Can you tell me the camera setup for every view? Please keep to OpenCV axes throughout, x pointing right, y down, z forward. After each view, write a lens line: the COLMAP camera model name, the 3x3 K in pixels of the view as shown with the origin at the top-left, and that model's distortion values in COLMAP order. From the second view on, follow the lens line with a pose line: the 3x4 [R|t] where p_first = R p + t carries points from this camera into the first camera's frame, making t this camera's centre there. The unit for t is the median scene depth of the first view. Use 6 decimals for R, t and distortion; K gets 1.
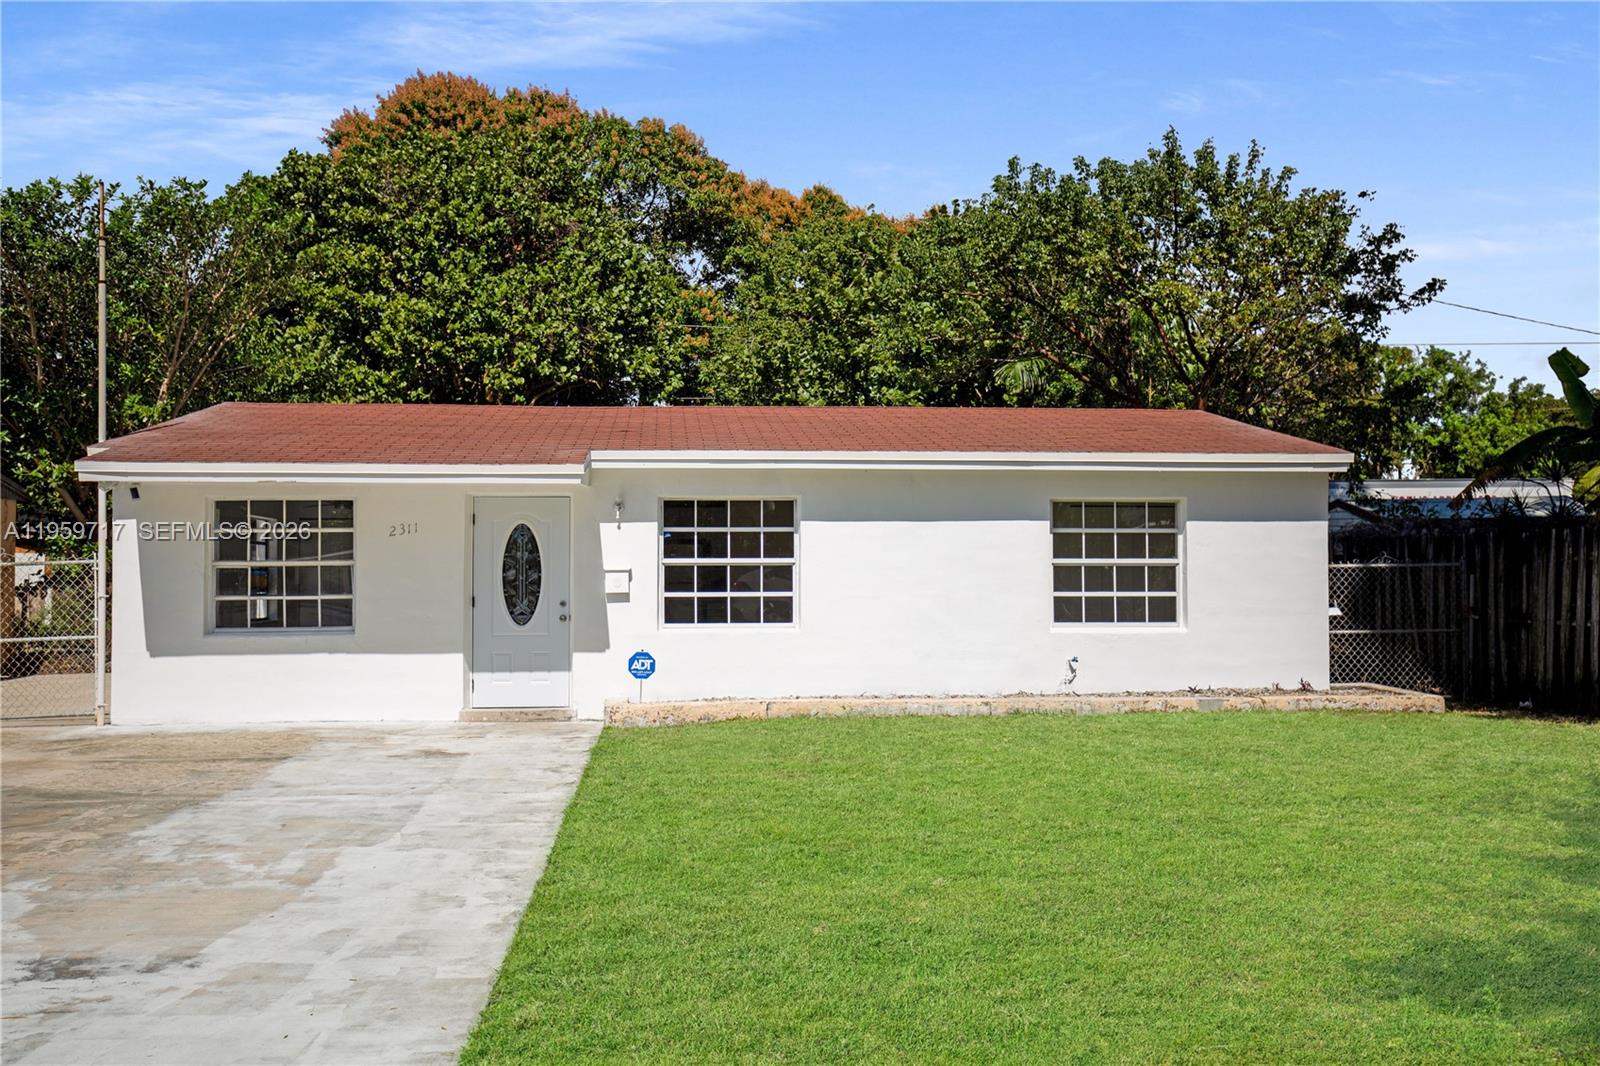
lens RADIAL K [[1479.5, 0, 800.1], [0, 1479.5, 565.7], [0, 0, 1]] dist [0.057542, 0.000000]
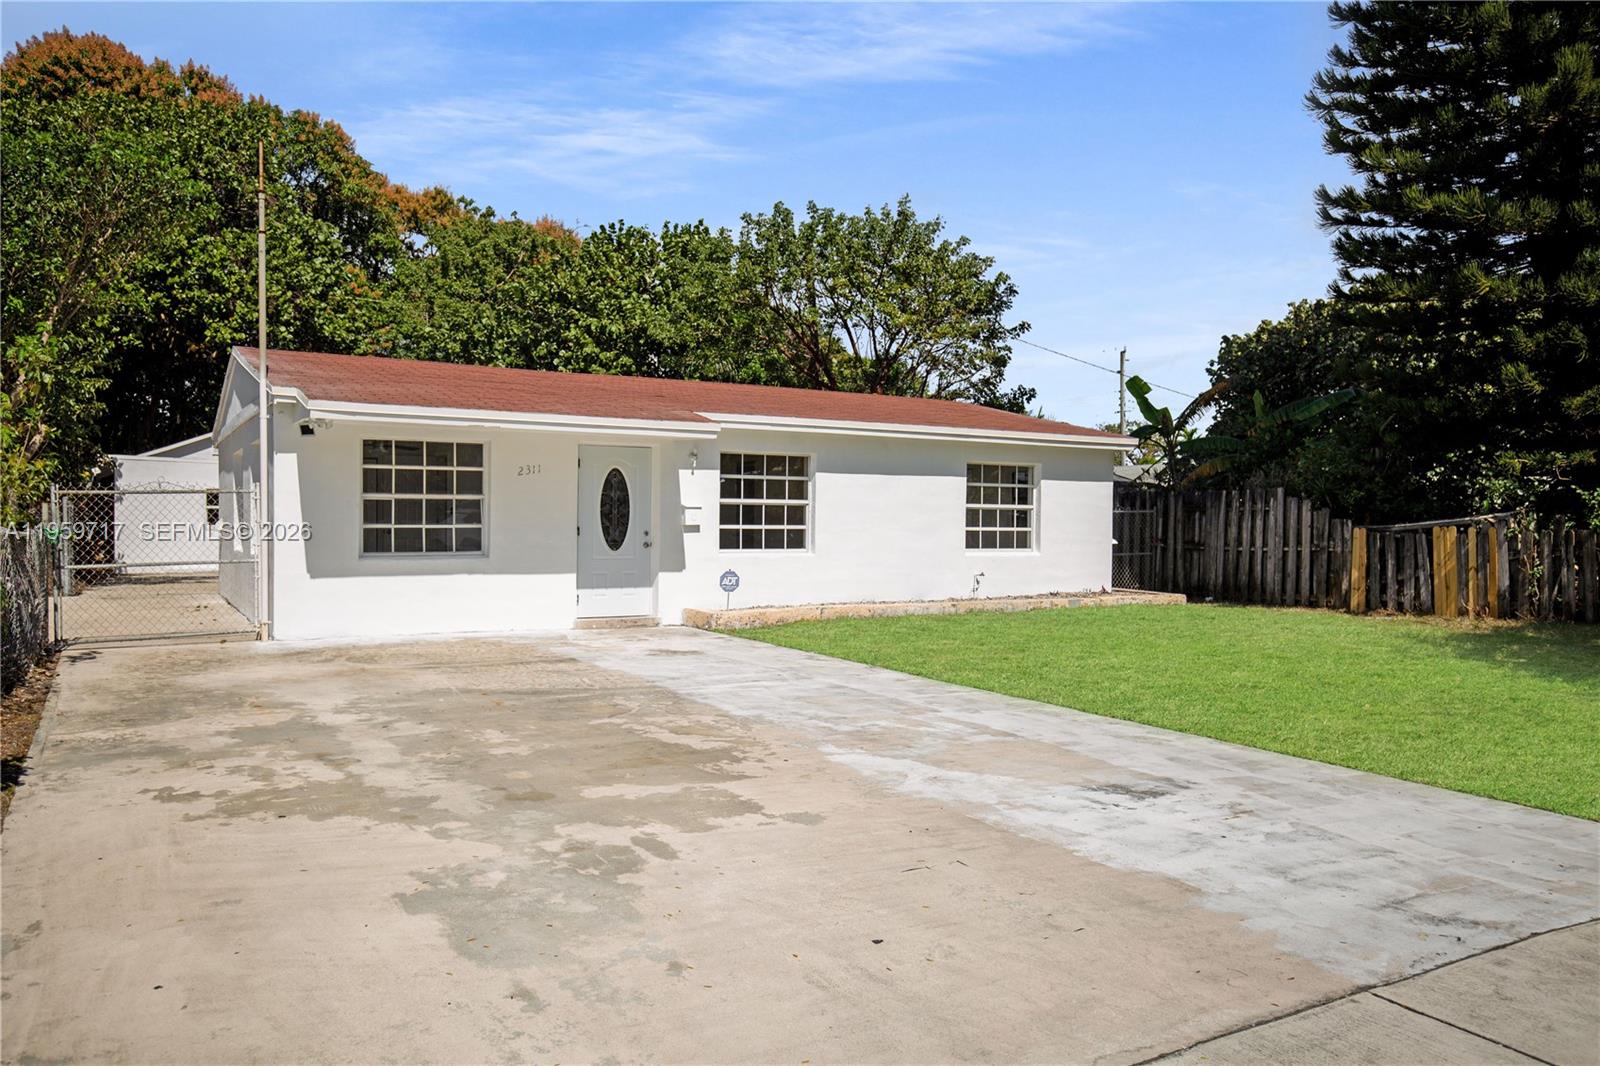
lens RADIAL K [[1174.4, 0, 807.9], [0, 1174.4, 529.5], [0, 0, 1]] dist [0.020774, 0.021804]
pose [[0.902772, 0.007115, 0.430061, -0.457560], [-0.013580, 0.999836, 0.011967, 0.008667], [-0.429906, -0.016644, 0.902720, 0.047704]]
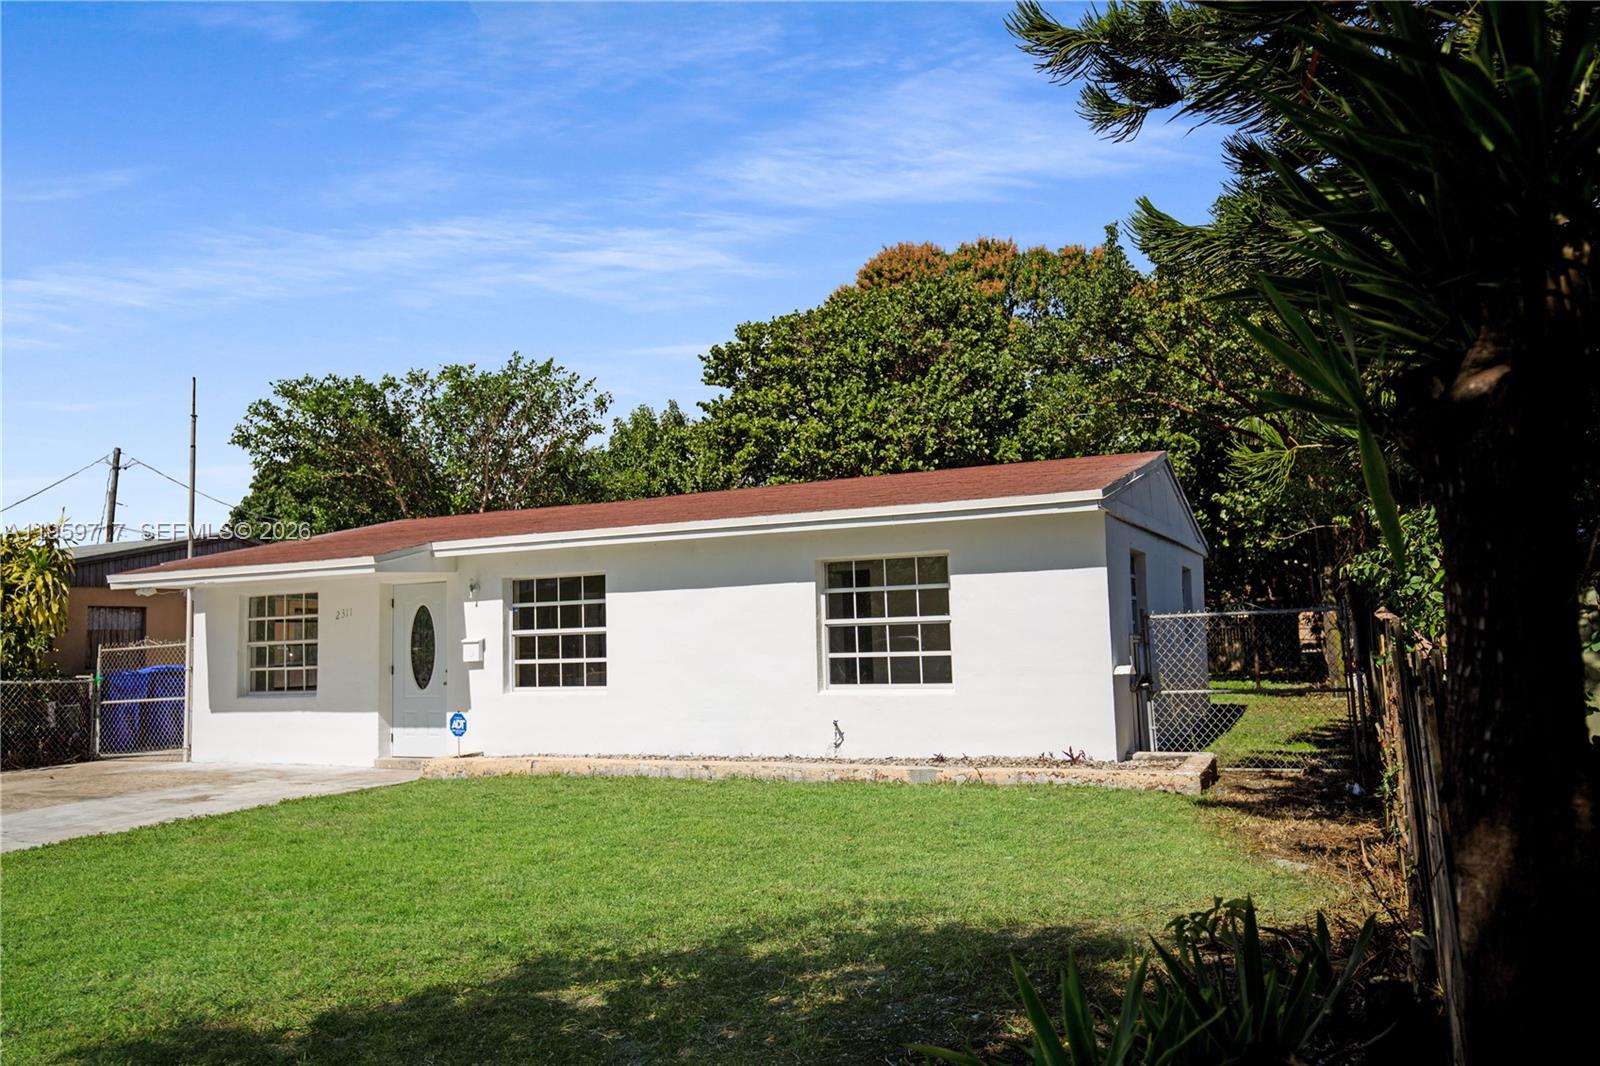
lens RADIAL K [[1174.4, 0, 800.1], [0, 1174.4, 531.7], [0, 0, 1]] dist [0.020774, 0.021804]
pose [[0.861214, -0.068604, -0.503591, 0.565208], [0.029870, 0.995967, -0.084597, 0.002617], [0.507364, 0.057814, 0.859790, 0.316385]]
